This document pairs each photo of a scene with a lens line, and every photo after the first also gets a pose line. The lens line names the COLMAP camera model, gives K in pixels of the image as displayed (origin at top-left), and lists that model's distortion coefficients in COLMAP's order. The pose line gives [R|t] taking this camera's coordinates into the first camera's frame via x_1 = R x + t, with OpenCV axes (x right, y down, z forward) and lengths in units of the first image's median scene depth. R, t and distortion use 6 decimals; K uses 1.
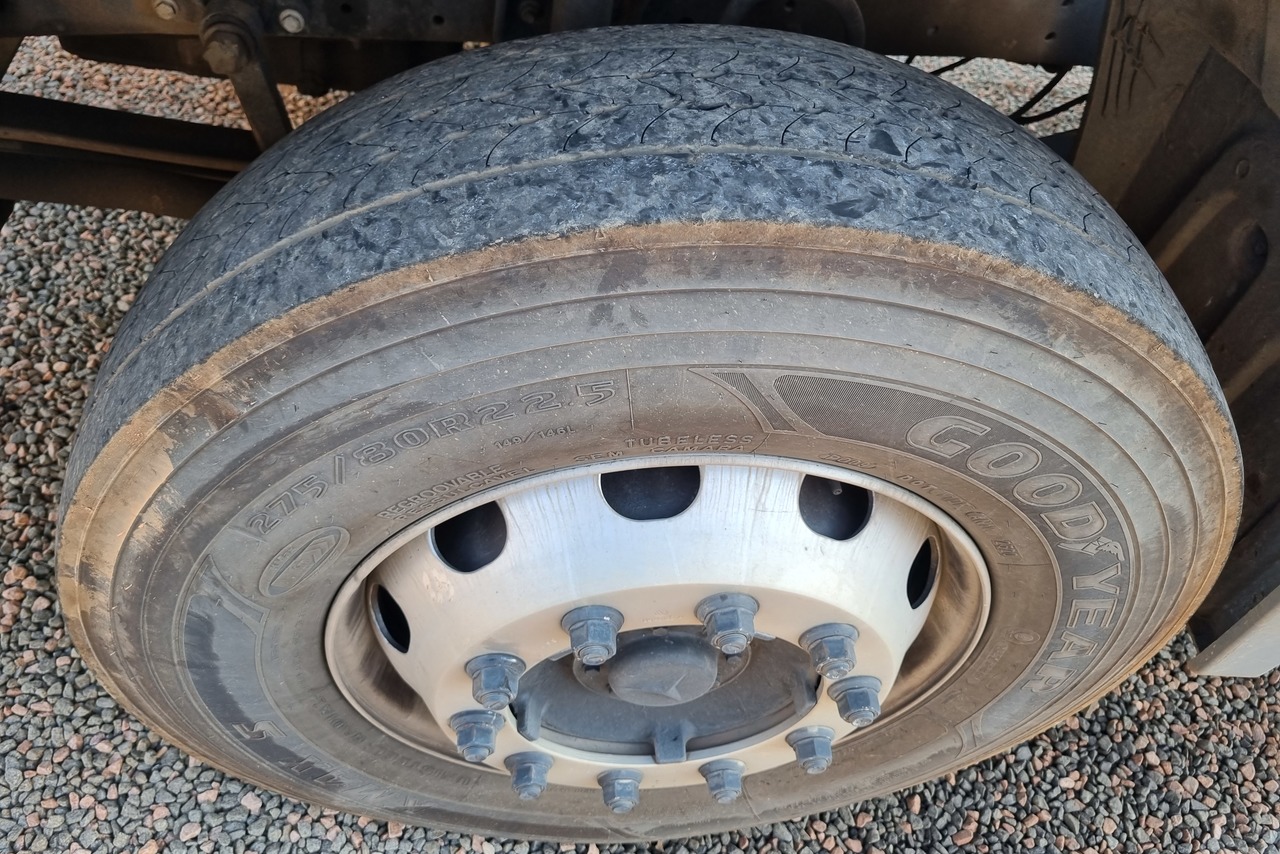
lens RADIAL K [[989.6, 0, 637.2], [0, 989.6, 427.3], [0, 0, 1]] dist [0.048095, -0.002608]
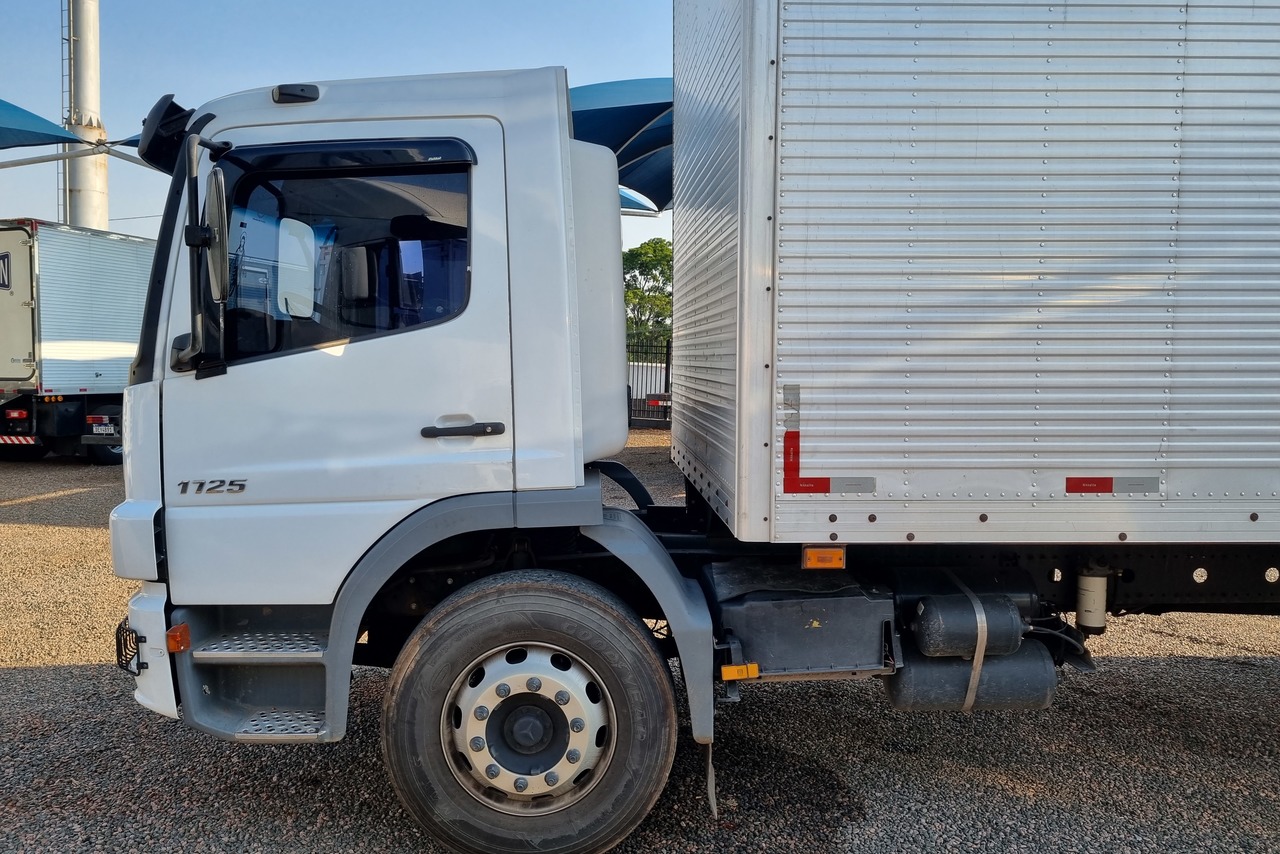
lens RADIAL K [[960.7, 0, 640.0], [0, 960.7, 427.0], [0, 0, 1]] dist [0.041369, 0.002949]
pose [[0.991223, -0.119942, -0.055604, 1.121708], [0.047121, 0.713501, -0.699068, 2.871468], [0.123521, 0.690312, 0.712890, -3.326002]]
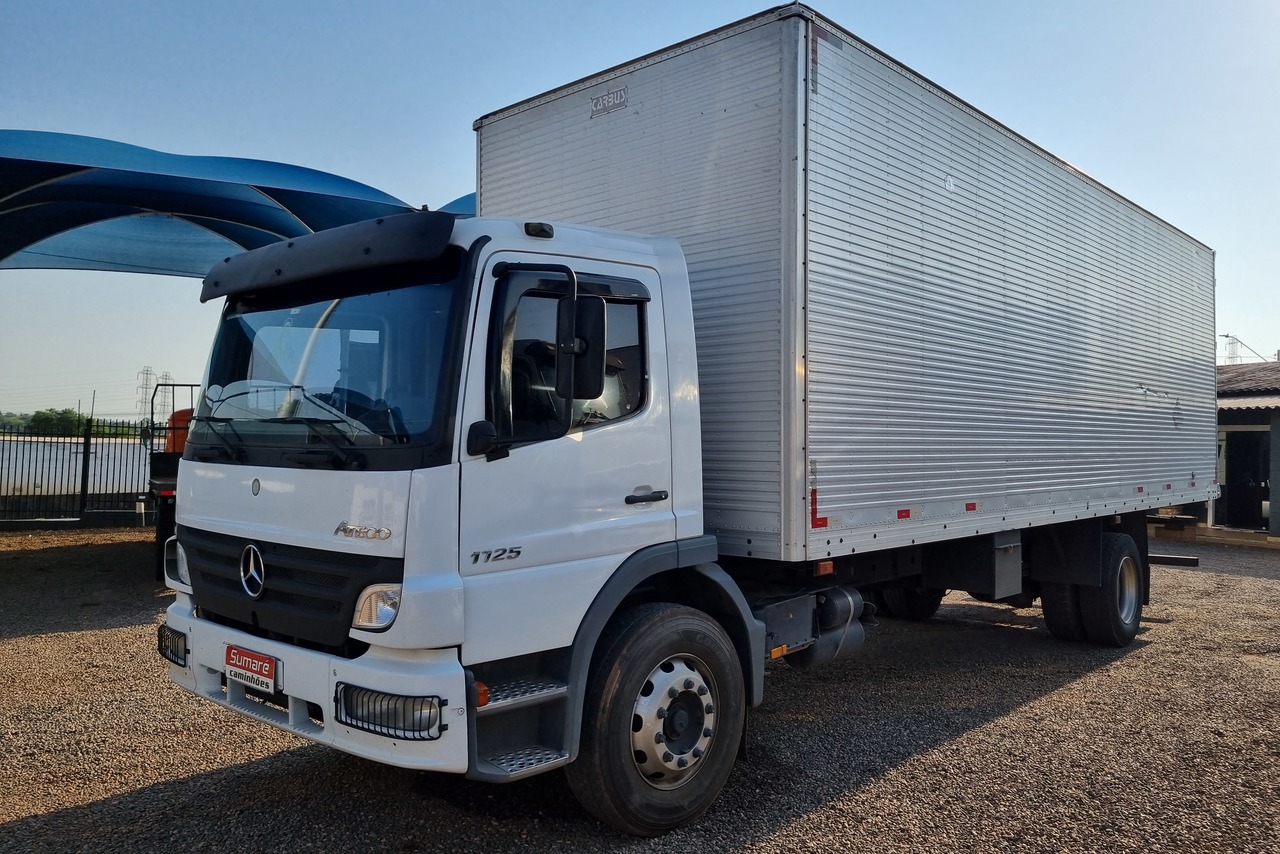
lens RADIAL K [[968.4, 0, 639.9], [0, 968.4, 443.5], [0, 0, 1]] dist [0.031667, 0.000349]
pose [[0.728893, -0.121933, 0.673682, -4.637495], [0.568949, 0.655210, -0.496988, 2.377399], [-0.380804, 0.745542, 0.546952, -3.772518]]
